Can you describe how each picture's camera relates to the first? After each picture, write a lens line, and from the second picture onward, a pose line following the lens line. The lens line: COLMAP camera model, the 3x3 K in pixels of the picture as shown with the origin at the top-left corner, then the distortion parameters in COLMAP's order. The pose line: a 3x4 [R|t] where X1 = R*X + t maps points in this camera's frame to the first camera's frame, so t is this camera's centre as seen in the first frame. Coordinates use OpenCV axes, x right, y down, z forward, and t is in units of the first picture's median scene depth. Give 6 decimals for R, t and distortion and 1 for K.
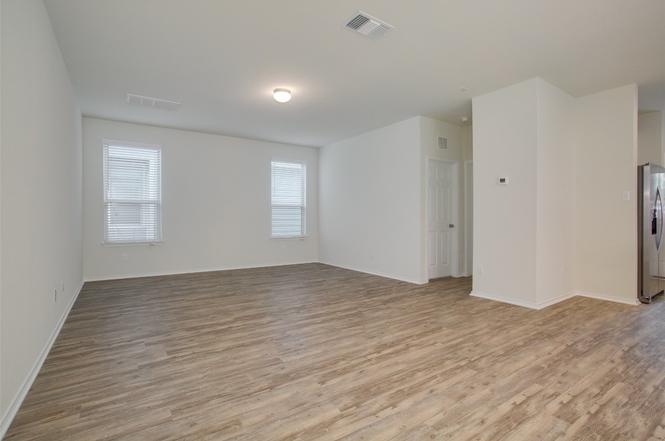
lens RADIAL K [[324.4, 0, 329.7], [0, 324.4, 216.9], [0, 0, 1]] dist [-0.052351, 0.023253]
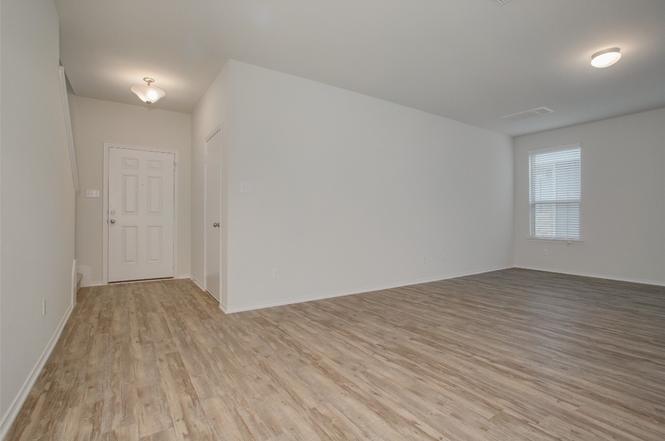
lens RADIAL K [[324.4, 0, 324.3], [0, 324.4, 223.0], [0, 0, 1]] dist [-0.052351, 0.023253]
pose [[-0.042315, 0.010035, -0.999054, 1.091849], [-0.000265, 0.999949, 0.010055, 0.029549], [0.999104, 0.000690, -0.042310, 0.594763]]
